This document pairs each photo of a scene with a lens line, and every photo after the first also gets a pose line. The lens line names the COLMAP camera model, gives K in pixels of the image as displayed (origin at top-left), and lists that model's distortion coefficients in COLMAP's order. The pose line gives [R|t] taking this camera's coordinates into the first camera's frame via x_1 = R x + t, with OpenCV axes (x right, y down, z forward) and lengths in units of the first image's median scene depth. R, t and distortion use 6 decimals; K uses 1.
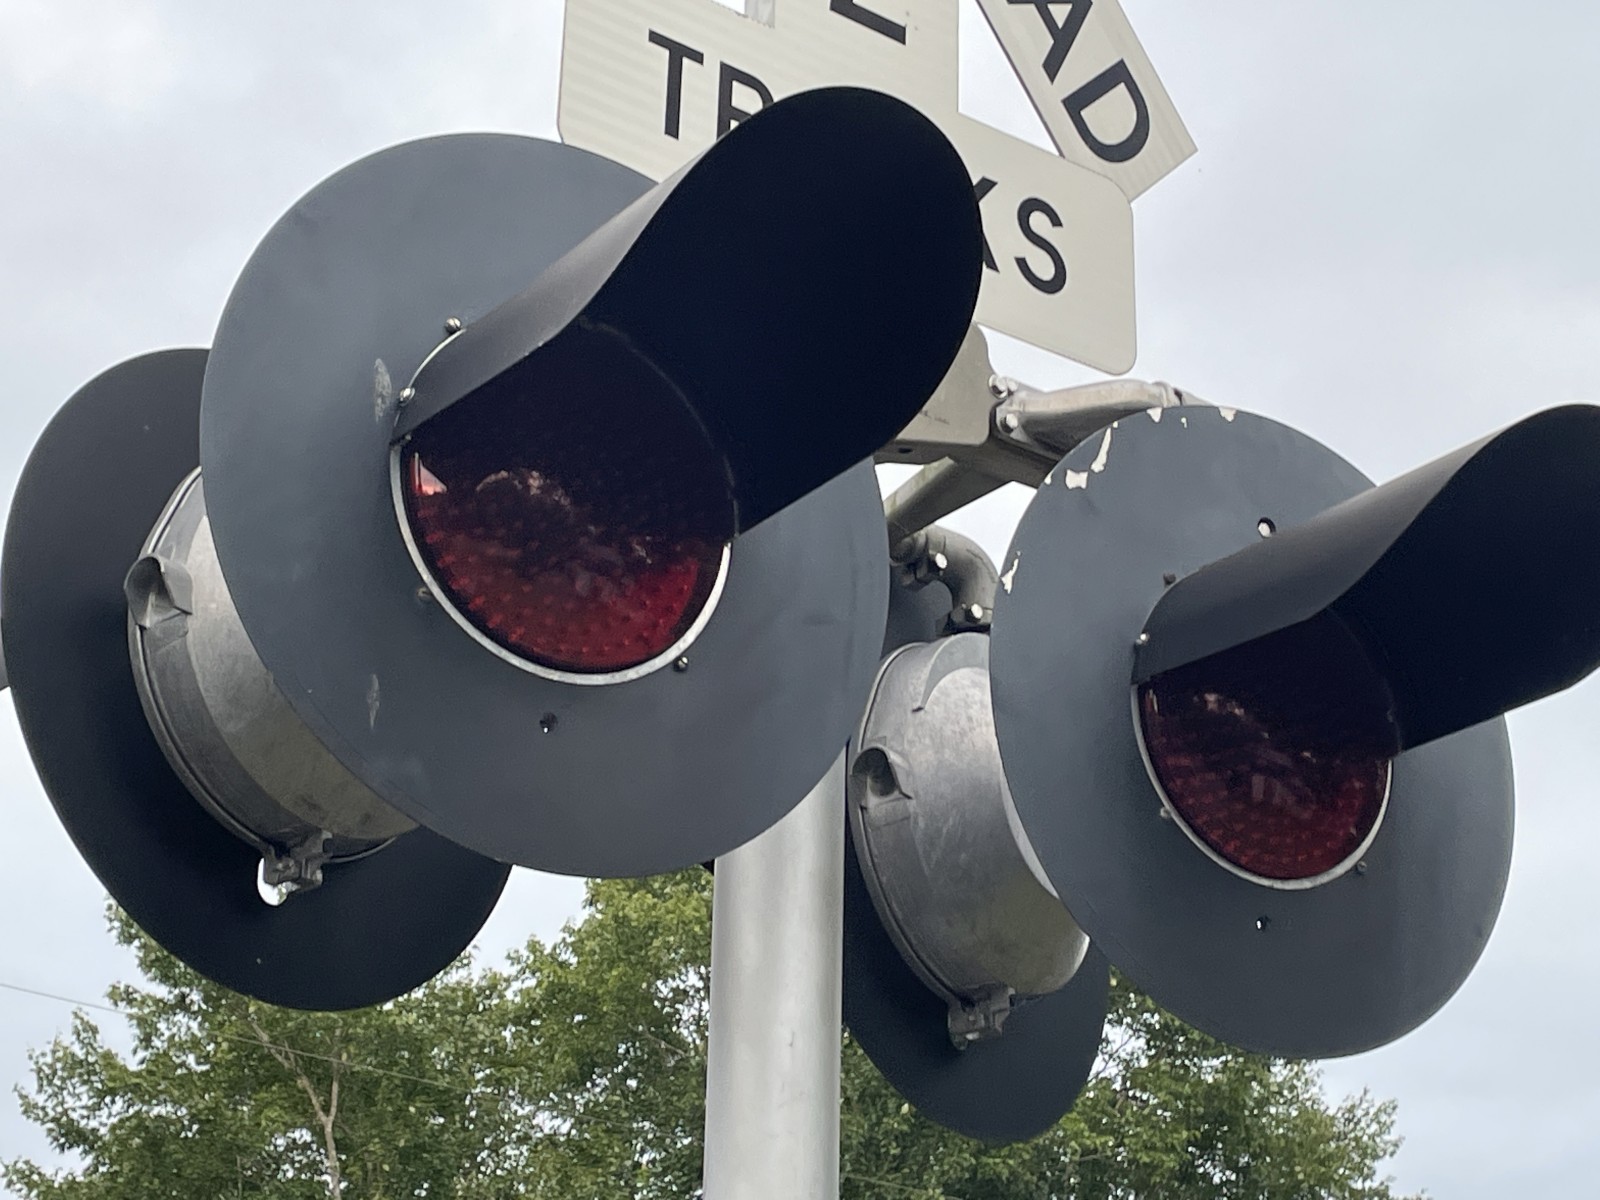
lens RADIAL K [[3134.4, 0, 800.0], [0, 3134.4, 600.0], [0, 0, 1]] dist [0.040731, 0.167626]
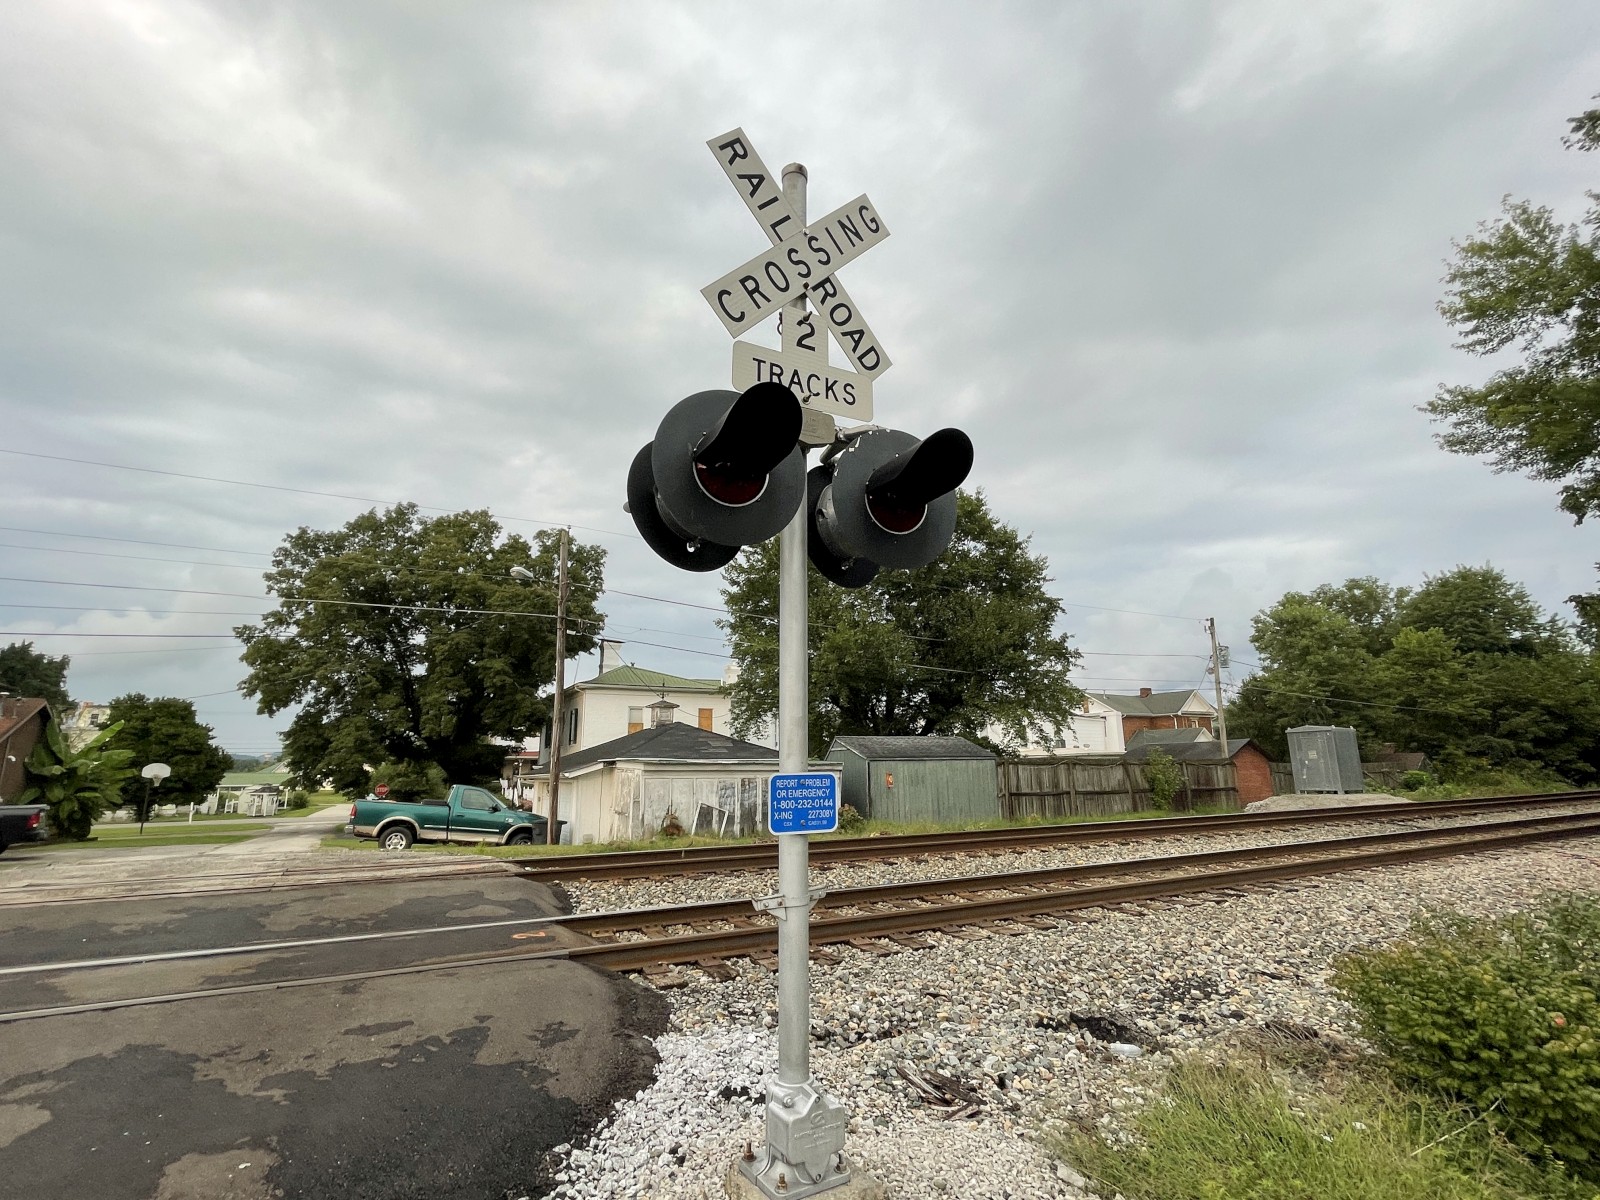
lens RADIAL K [[751.3, 0, 804.6], [0, 751.3, 598.5], [0, 0, 1]] dist [-0.001536, -0.000860]
pose [[0.986967, -0.051649, -0.152408, 0.162345], [0.081258, 0.977437, 0.194971, -0.041471], [0.138899, -0.204815, 0.968895, -0.113927]]
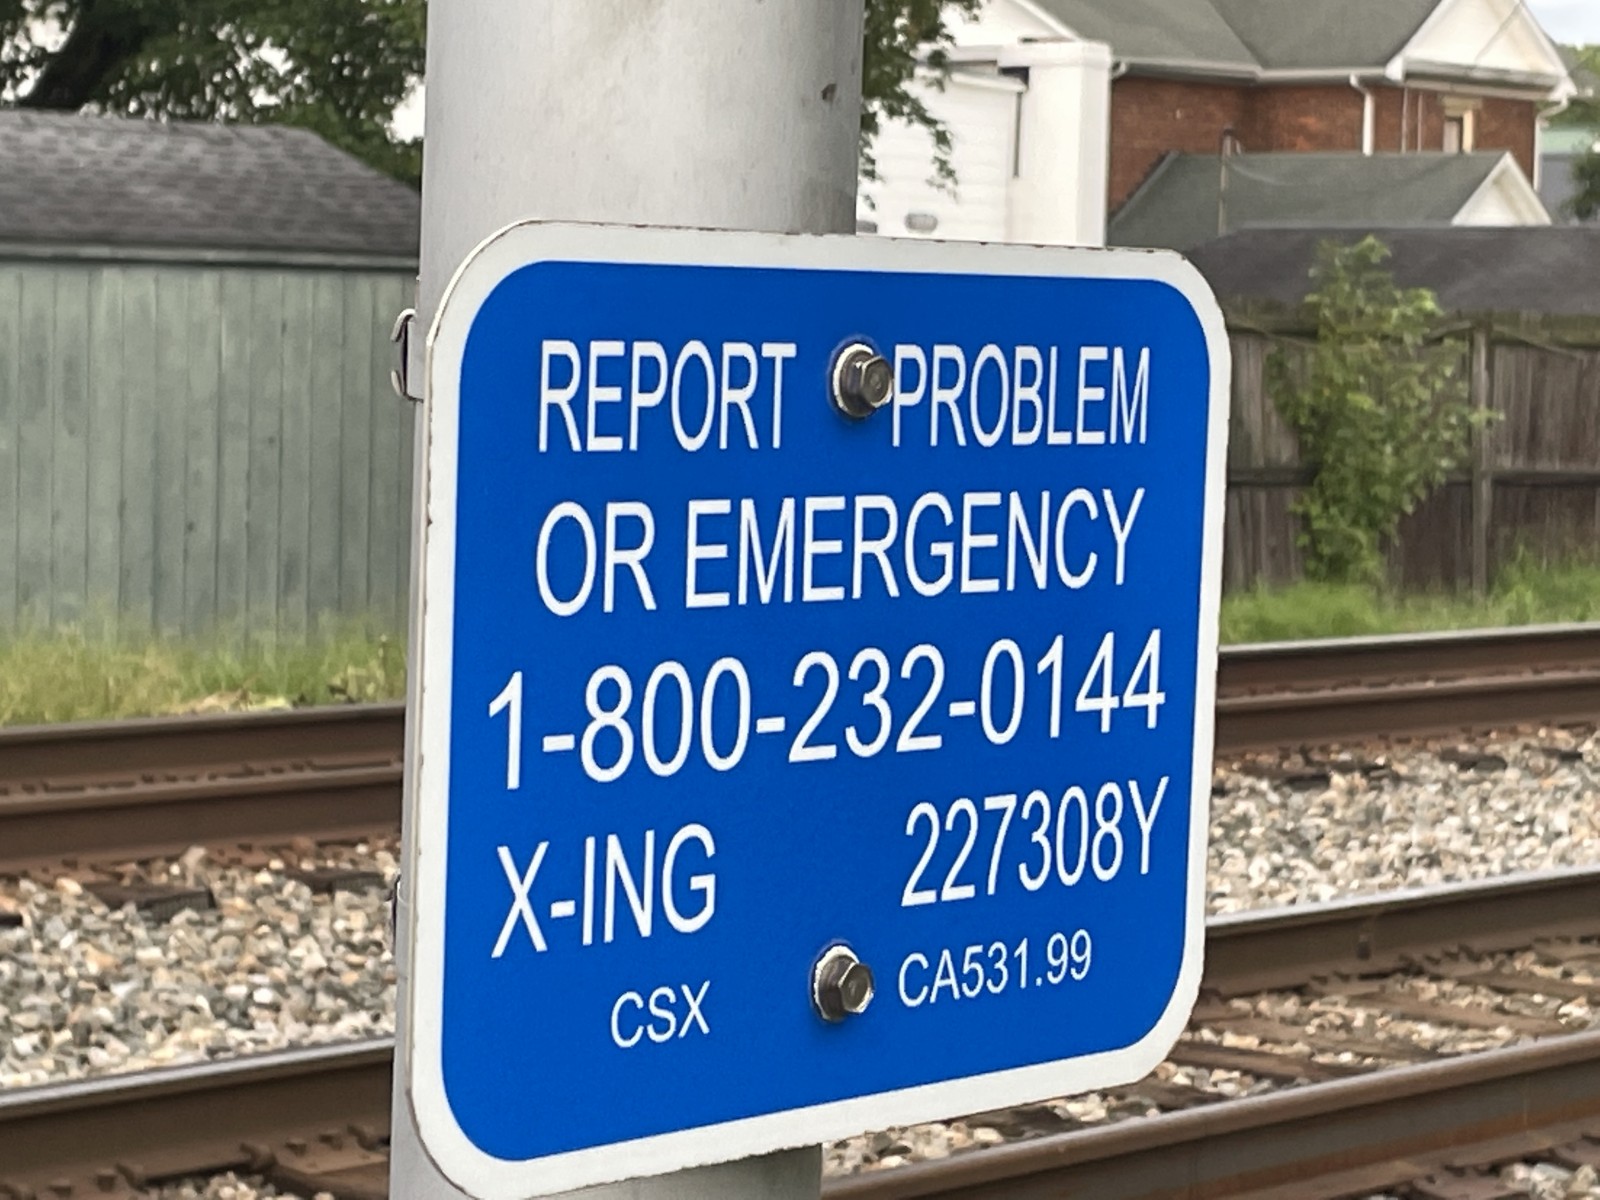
lens RADIAL K [[4379.0, 0, 800.0], [0, 4379.0, 600.0], [0, 0, 1]] dist [0.066211, 0.047780]
pose [[0.981325, 0.004728, 0.192297, -0.066501], [-0.094447, 0.882735, 0.460280, 0.218973], [-0.167571, -0.469847, 0.866697, 0.434334]]
